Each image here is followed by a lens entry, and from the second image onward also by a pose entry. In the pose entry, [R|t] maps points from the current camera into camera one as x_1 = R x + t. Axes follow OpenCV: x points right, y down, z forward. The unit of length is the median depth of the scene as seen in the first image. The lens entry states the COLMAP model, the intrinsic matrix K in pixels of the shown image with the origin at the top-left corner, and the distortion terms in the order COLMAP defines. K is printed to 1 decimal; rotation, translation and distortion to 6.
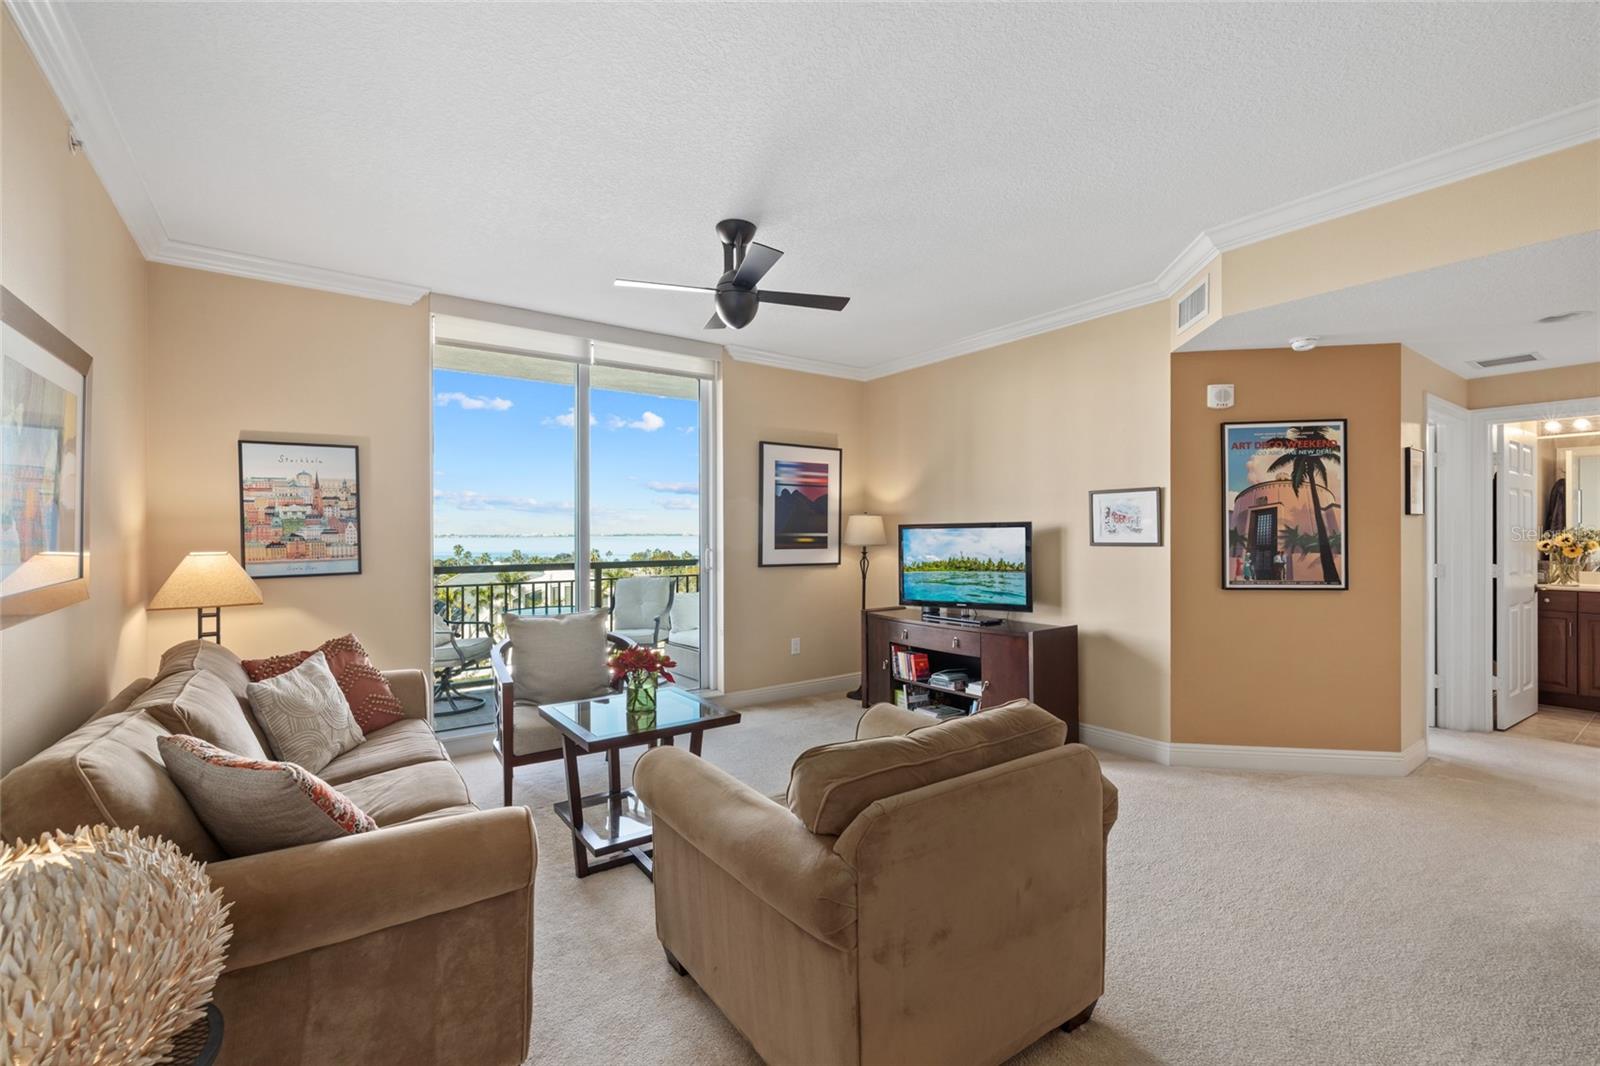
lens RADIAL K [[686.0, 0, 800.0], [0, 686.0, 533.0], [0, 0, 1]] dist [-0.020474, 0.000068]
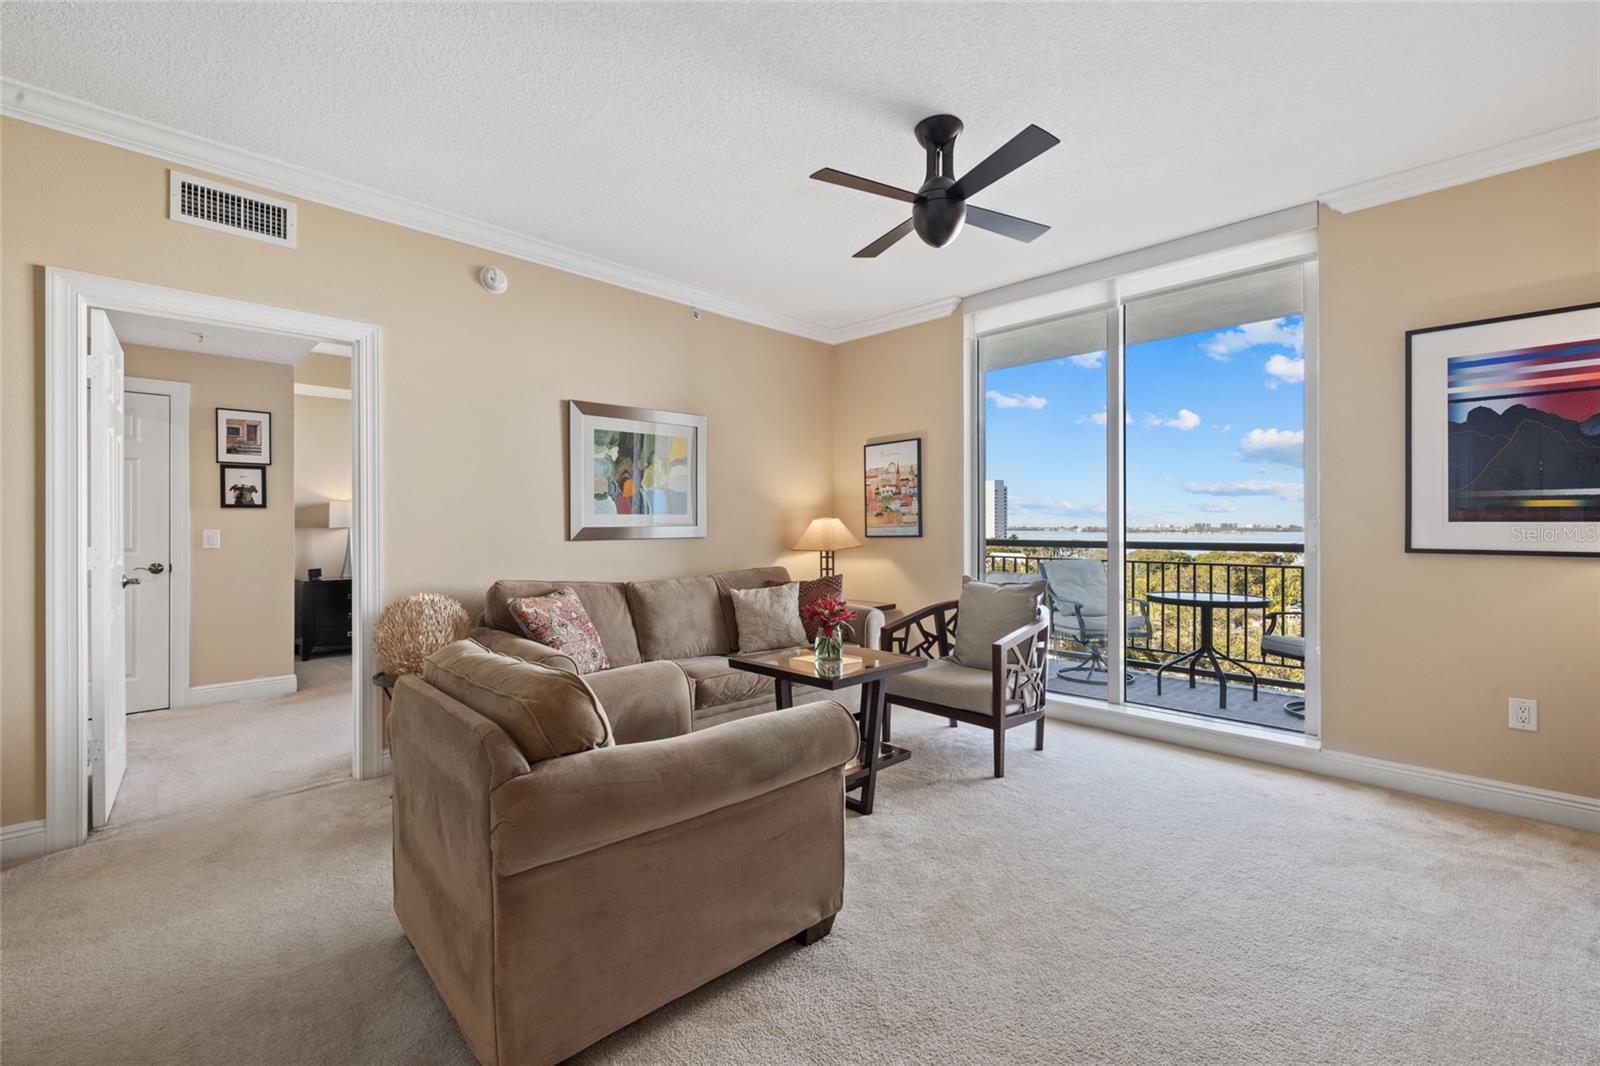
lens RADIAL K [[686.0, 0, 800.0], [0, 686.0, 533.0], [0, 0, 1]] dist [-0.020474, 0.000068]
pose [[0.119356, 0.007576, -0.992823, 0.629310], [-0.003989, 0.999966, 0.007151, 0.044925], [0.992843, 0.003107, 0.119383, 0.621135]]
